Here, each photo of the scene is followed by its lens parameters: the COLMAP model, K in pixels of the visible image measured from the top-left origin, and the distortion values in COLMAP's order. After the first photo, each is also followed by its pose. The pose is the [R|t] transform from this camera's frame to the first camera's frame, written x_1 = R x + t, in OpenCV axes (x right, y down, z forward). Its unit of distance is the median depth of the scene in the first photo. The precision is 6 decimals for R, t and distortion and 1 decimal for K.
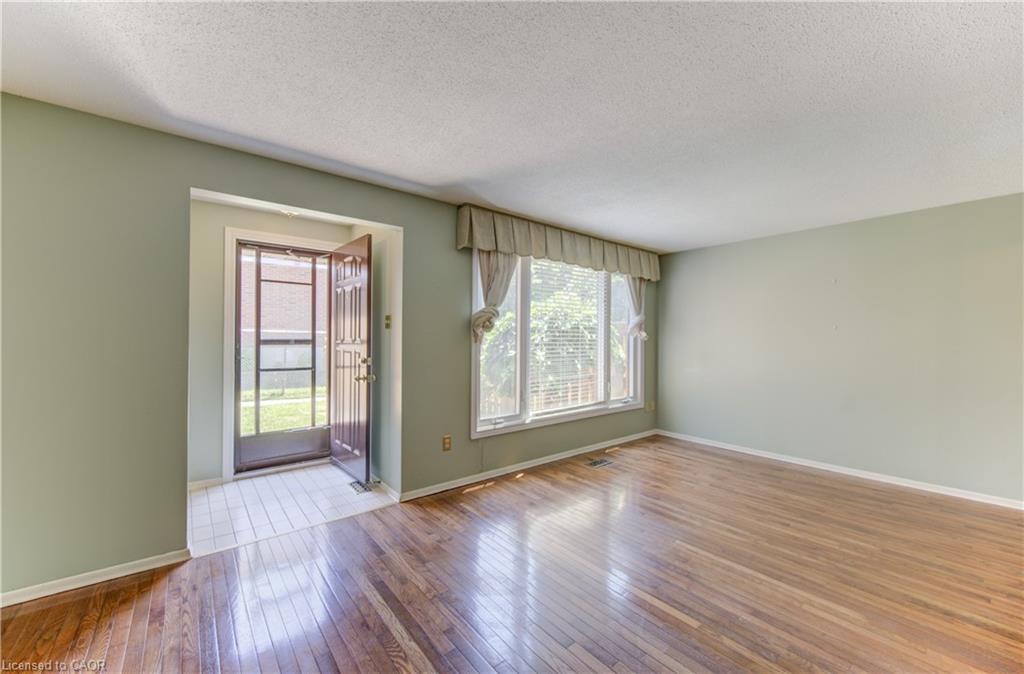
lens RADIAL K [[391.7, 0, 499.0], [0, 391.7, 338.3], [0, 0, 1]] dist [-0.004804, -0.000377]
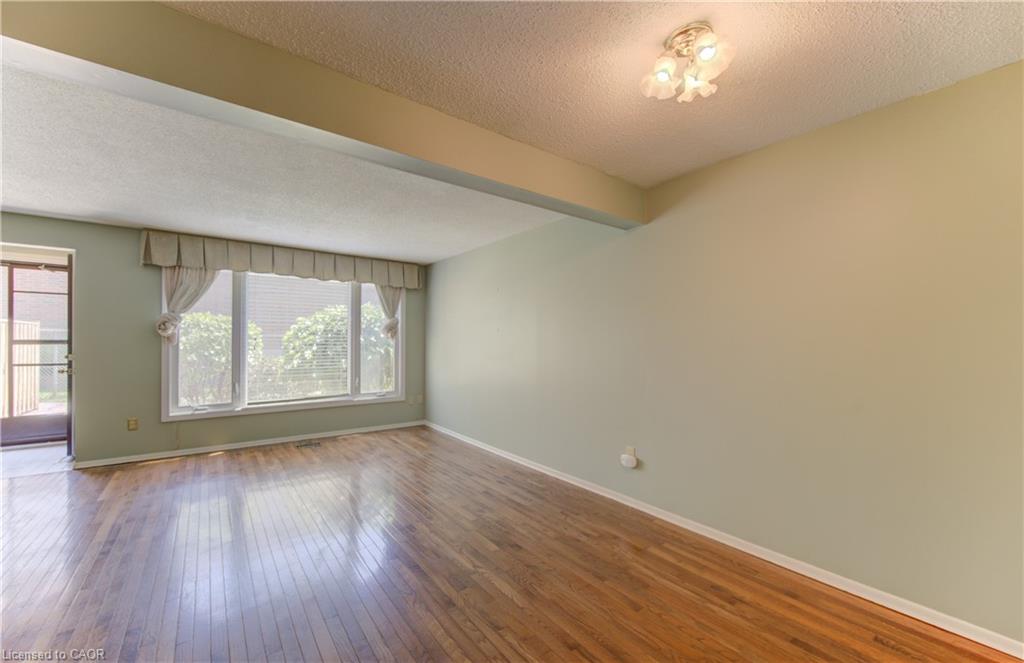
lens RADIAL K [[390.8, 0, 500.0], [0, 390.8, 342.9], [0, 0, 1]] dist [-0.003294, -0.002078]
pose [[0.999790, 0.001314, -0.020436, 0.990177], [-0.001175, 0.999976, 0.006789, 0.002389], [0.020445, -0.006764, 0.999768, -0.183878]]
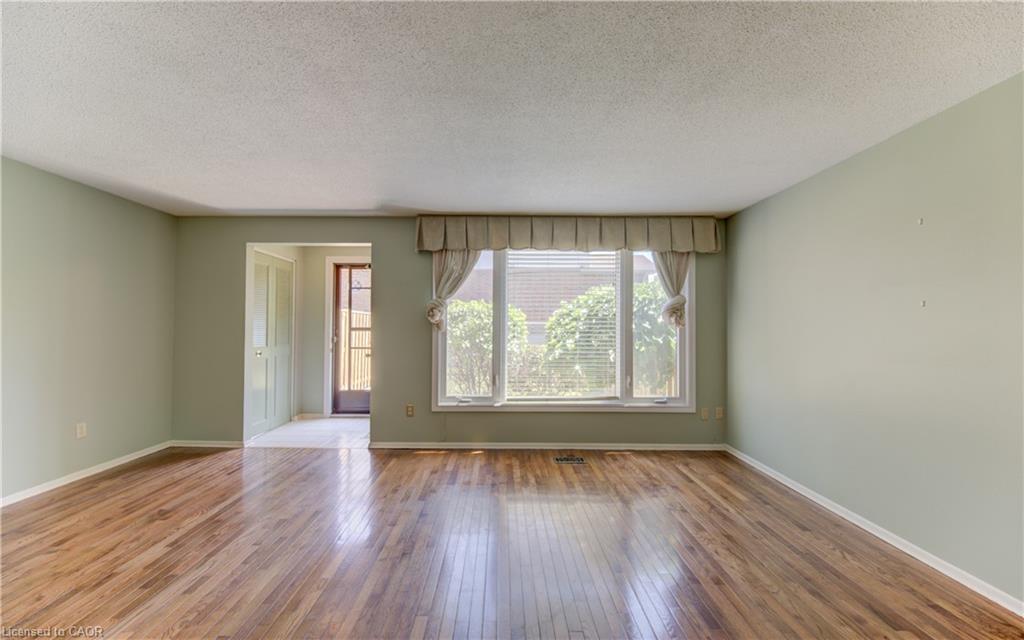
lens RADIAL K [[379.8, 0, 502.0], [0, 379.8, 324.3], [0, 0, 1]] dist [-0.002870, -0.001336]
pose [[0.789092, -0.005685, -0.614249, 0.792333], [0.001131, 0.999969, -0.007801, 0.003705], [0.614274, 0.005461, 0.789074, 0.218376]]
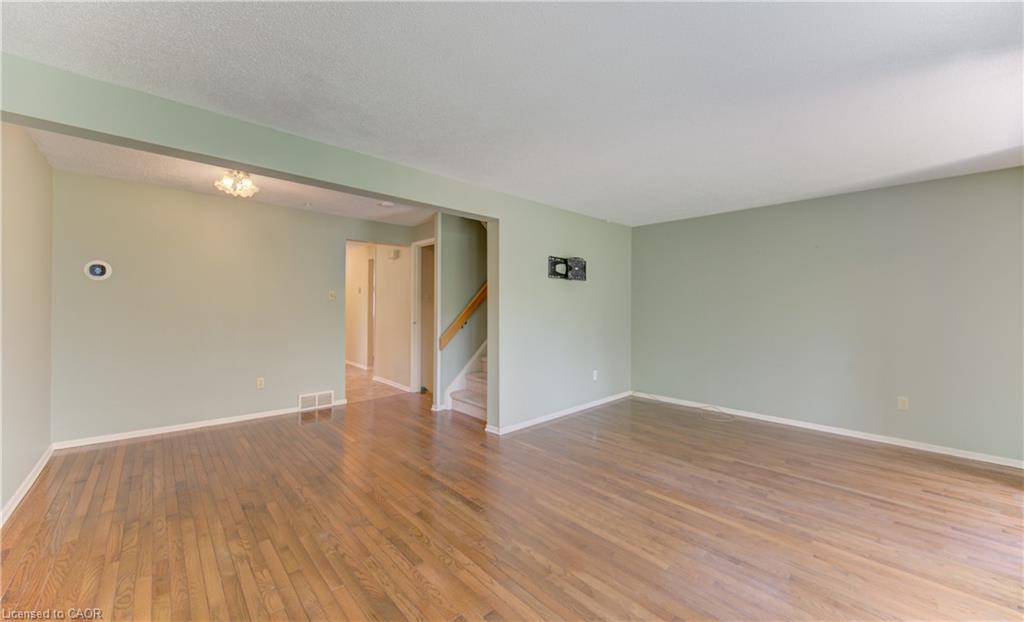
lens RADIAL K [[389.8, 0, 493.0], [0, 389.8, 303.3], [0, 0, 1]] dist [-0.003093, -0.000913]
pose [[-0.998233, -0.012063, -0.058187, 0.605523], [-0.011430, 0.999872, -0.011200, 0.006398], [0.058315, -0.010515, -0.998243, 1.250070]]
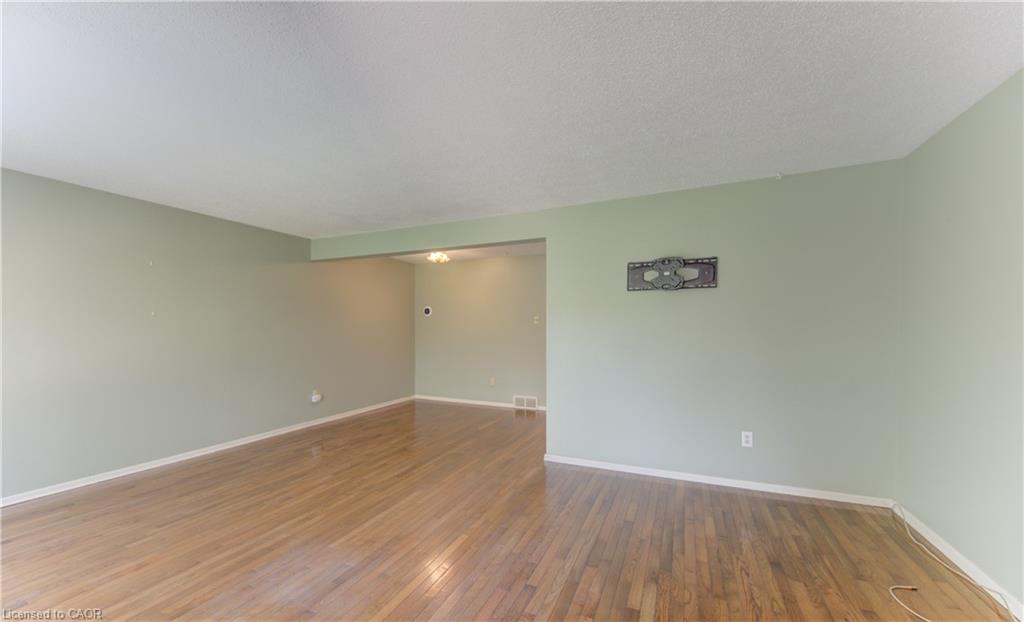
lens RADIAL K [[389.8, 0, 487.1], [0, 389.8, 344.1], [0, 0, 1]] dist [-0.003093, -0.000913]
pose [[-0.426366, -0.040763, 0.903632, -0.368648], [-0.001377, 0.999012, 0.044416, -0.001774], [-0.904550, 0.017693, -0.426001, 0.747011]]
